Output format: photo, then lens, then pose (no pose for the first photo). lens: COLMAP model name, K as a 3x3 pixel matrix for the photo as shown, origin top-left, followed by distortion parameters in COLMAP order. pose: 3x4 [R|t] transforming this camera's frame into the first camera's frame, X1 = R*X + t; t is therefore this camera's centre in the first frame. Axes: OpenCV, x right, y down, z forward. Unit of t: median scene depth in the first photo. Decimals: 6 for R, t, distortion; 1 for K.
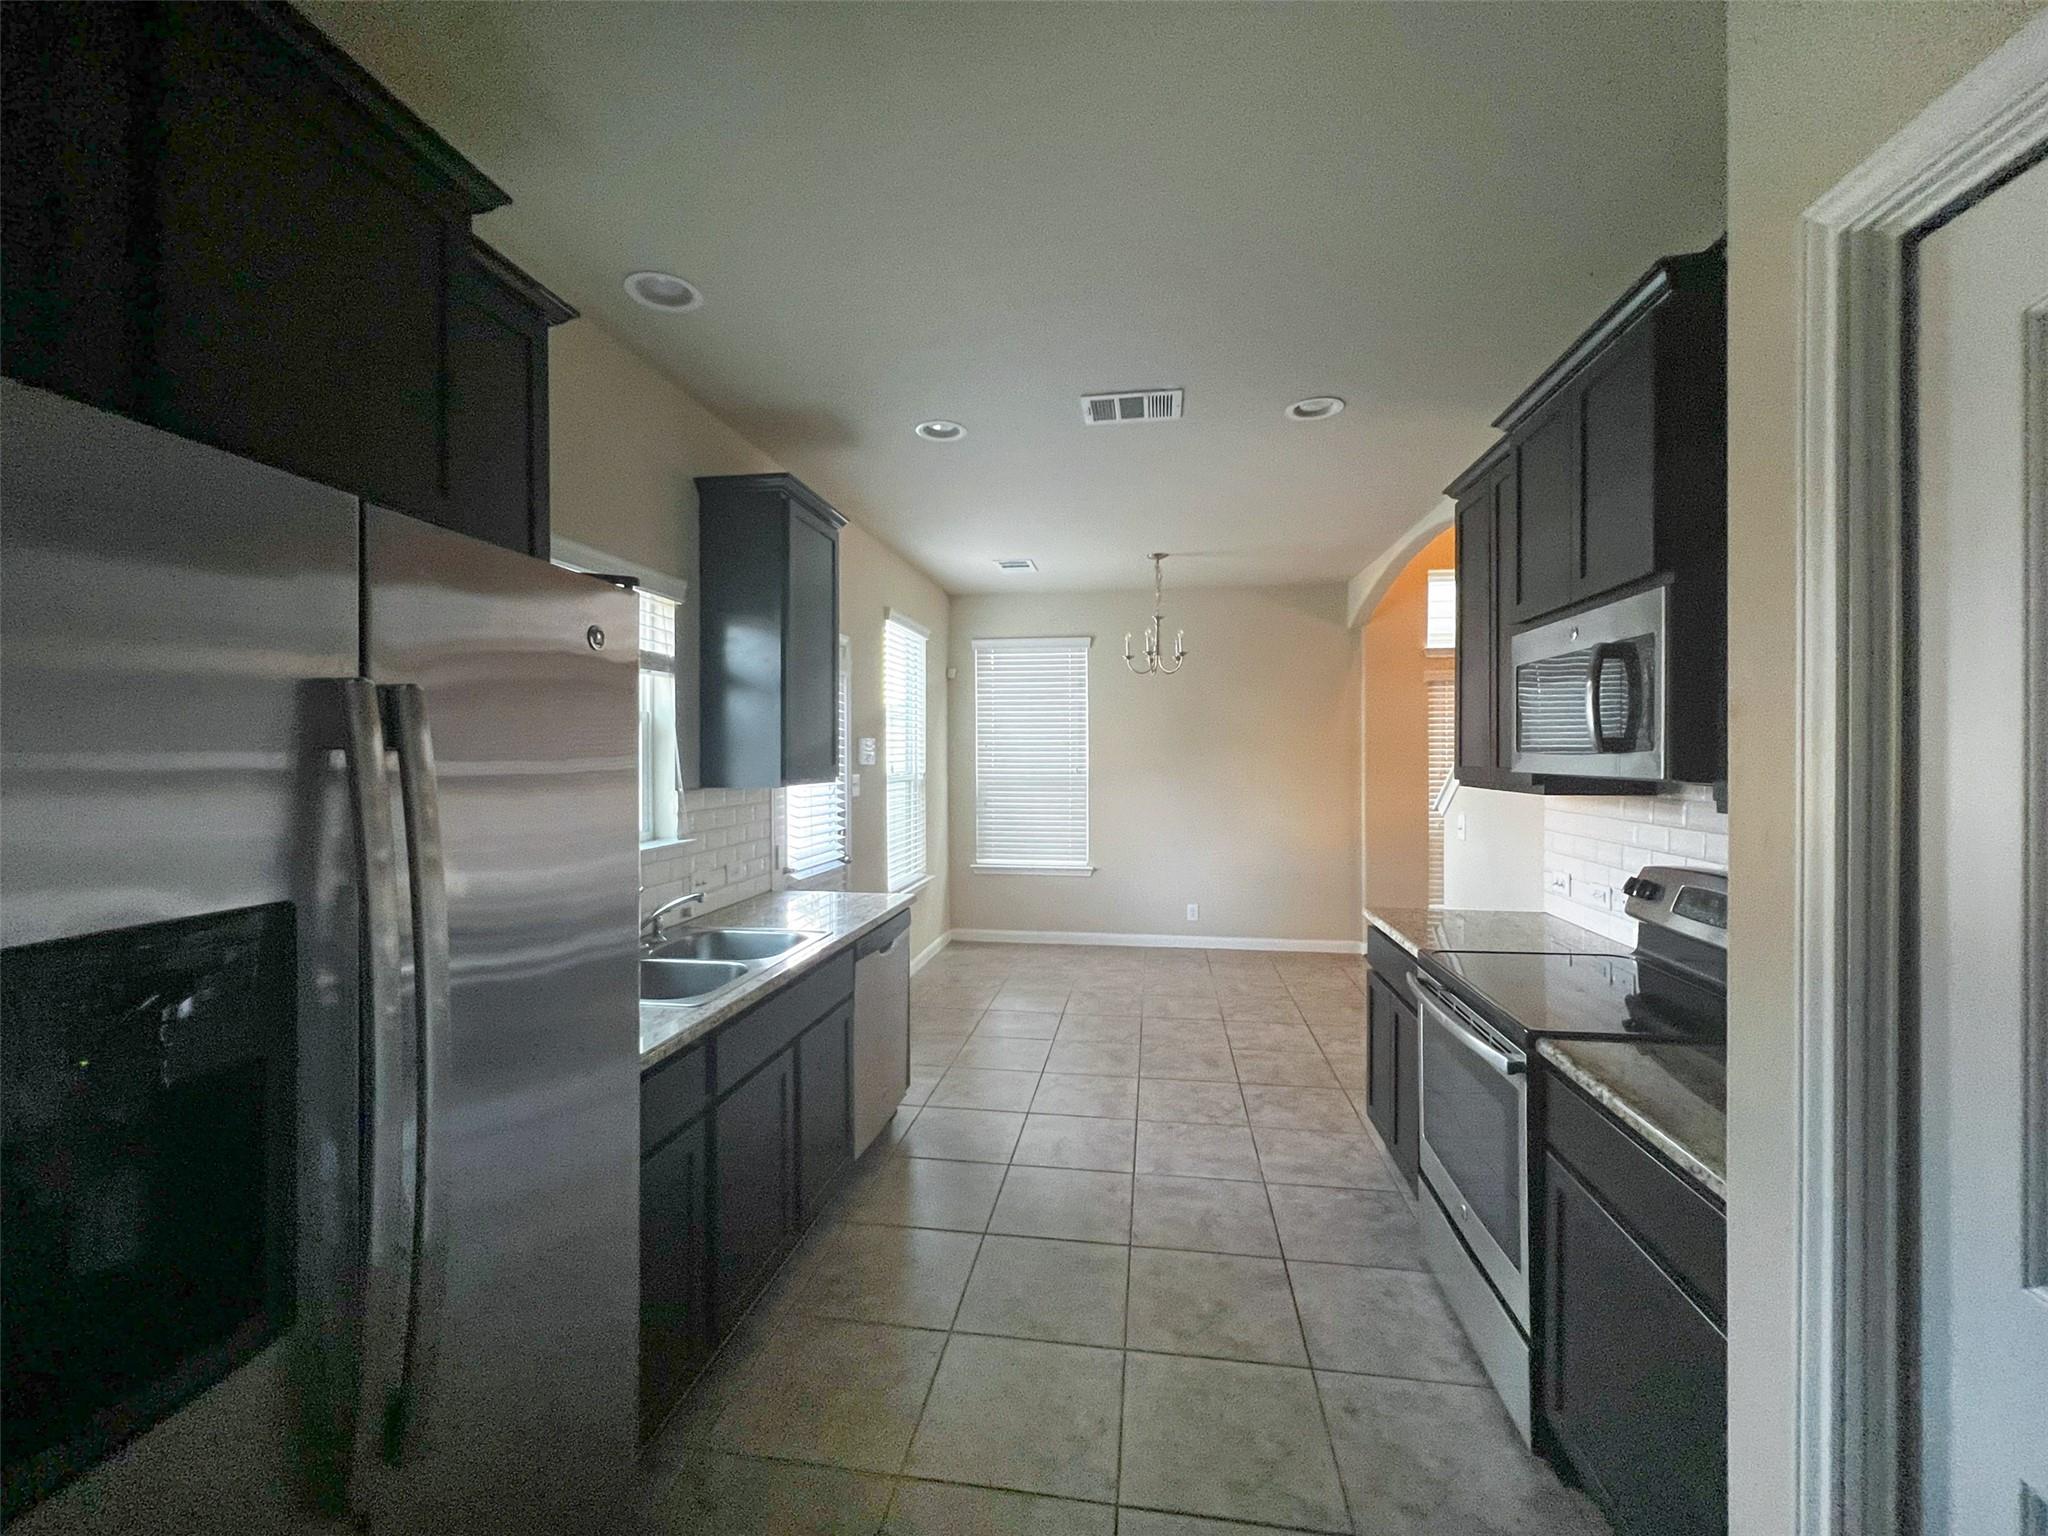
lens RADIAL K [[871.6, 0, 1003.8], [0, 871.6, 765.6], [0, 0, 1]] dist [-0.000128, -0.000856]
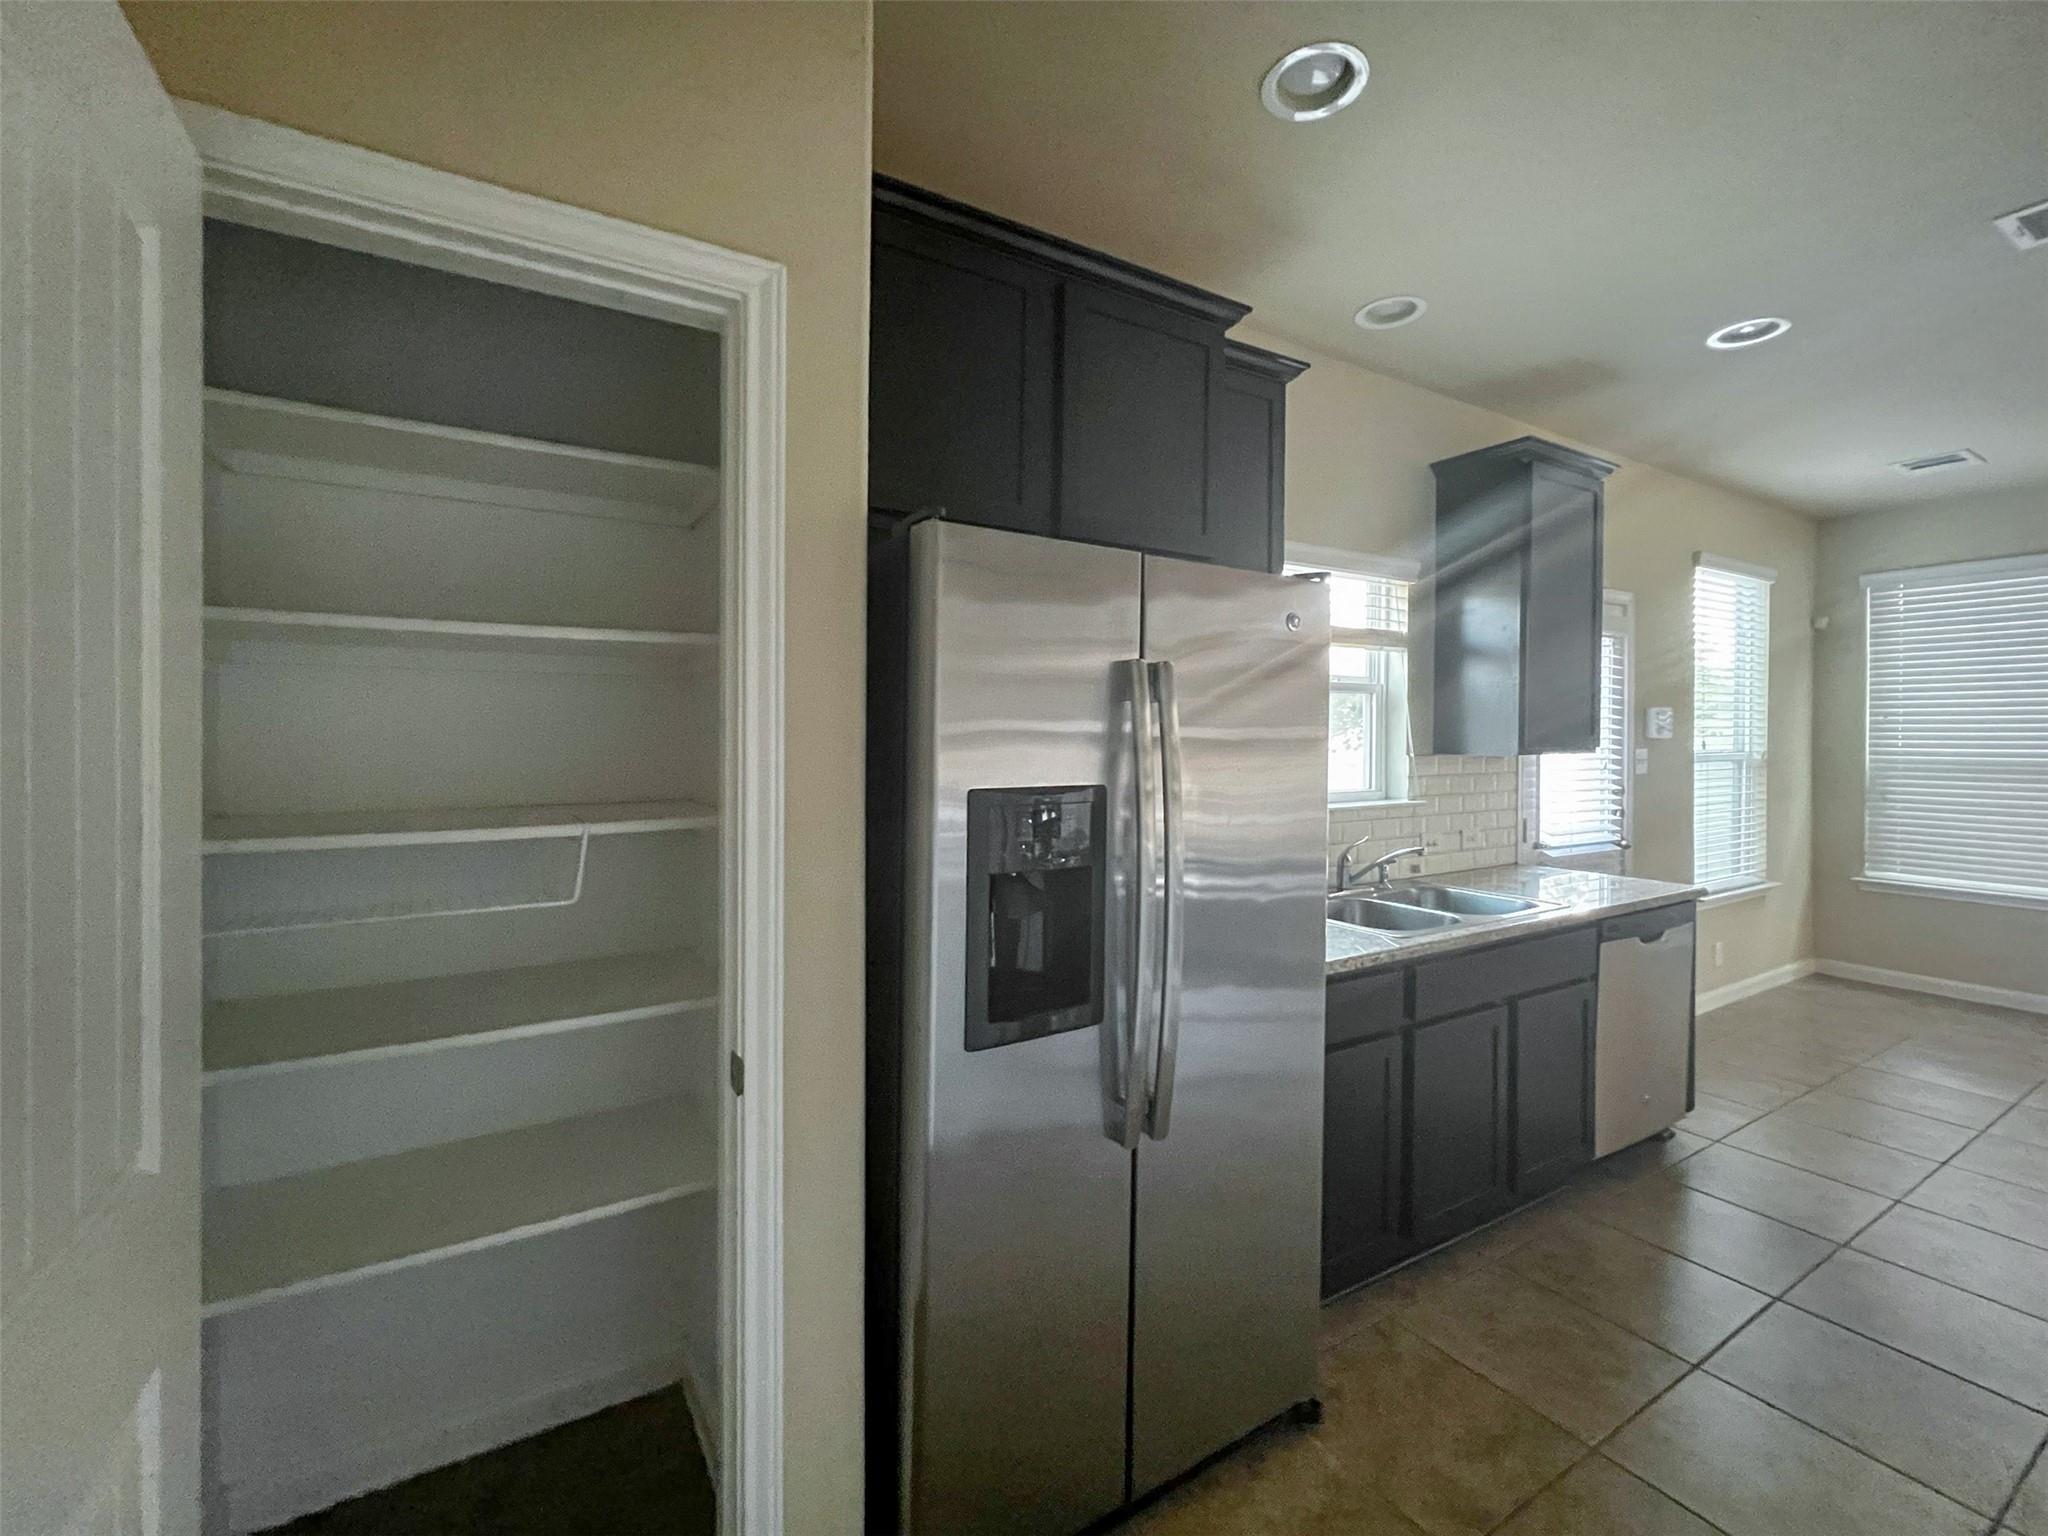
lens RADIAL K [[871.6, 0, 975.6], [0, 871.6, 744.1], [0, 0, 1]] dist [-0.000128, -0.000856]
pose [[0.631462, 0.006070, -0.775383, 0.128452], [-0.013226, 0.999908, -0.002943, 0.024903], [0.775294, 0.012113, 0.631485, -0.108219]]
